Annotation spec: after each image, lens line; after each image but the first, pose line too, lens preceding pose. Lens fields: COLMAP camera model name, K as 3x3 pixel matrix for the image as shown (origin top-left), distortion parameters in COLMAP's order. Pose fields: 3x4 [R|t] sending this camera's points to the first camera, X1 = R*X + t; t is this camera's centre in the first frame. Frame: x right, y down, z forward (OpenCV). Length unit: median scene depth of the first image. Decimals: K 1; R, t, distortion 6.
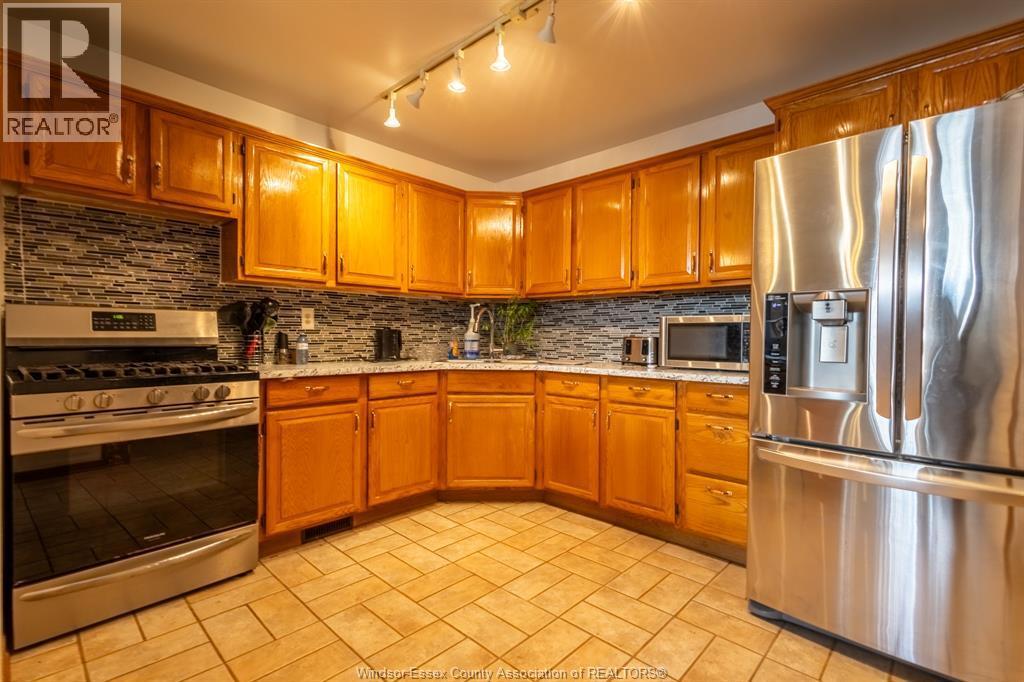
lens RADIAL K [[465.6, 0, 512.0], [0, 465.6, 341.0], [0, 0, 1]] dist [0.007498, 0.000050]
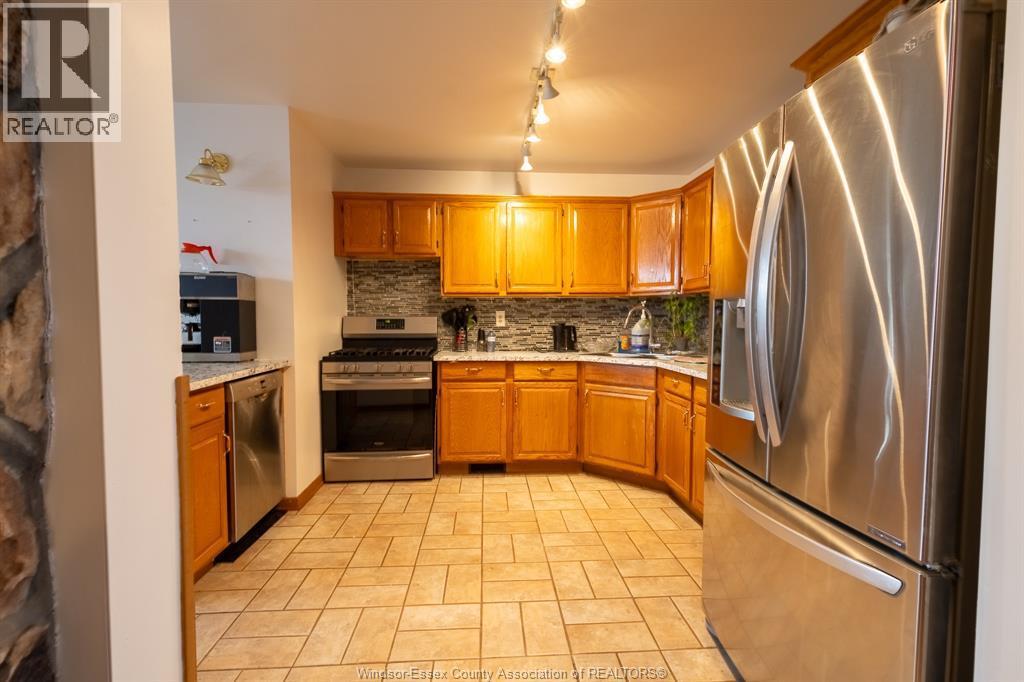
lens RADIAL K [[472.2, 0, 514.2], [0, 472.2, 343.1], [0, 0, 1]] dist [0.007541, 0.000467]
pose [[0.734991, 0.027692, -0.677512, 0.559814], [-0.002333, 0.999263, 0.038312, -0.030864], [0.678073, -0.026579, 0.734513, 0.008768]]
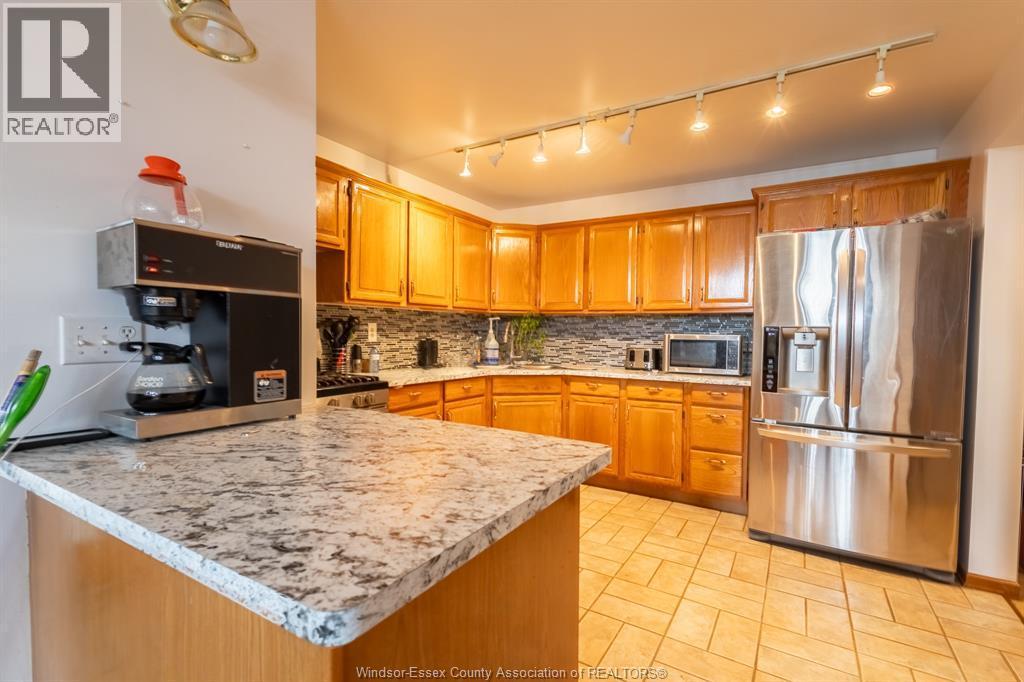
lens RADIAL K [[461.0, 0, 509.5], [0, 461.0, 343.6], [0, 0, 1]] dist [0.001719, 0.000164]
pose [[0.980055, 0.001057, 0.198724, -0.350122], [-0.004009, 0.999888, 0.014450, -0.039549], [-0.198686, -0.014958, 0.979949, -0.186400]]
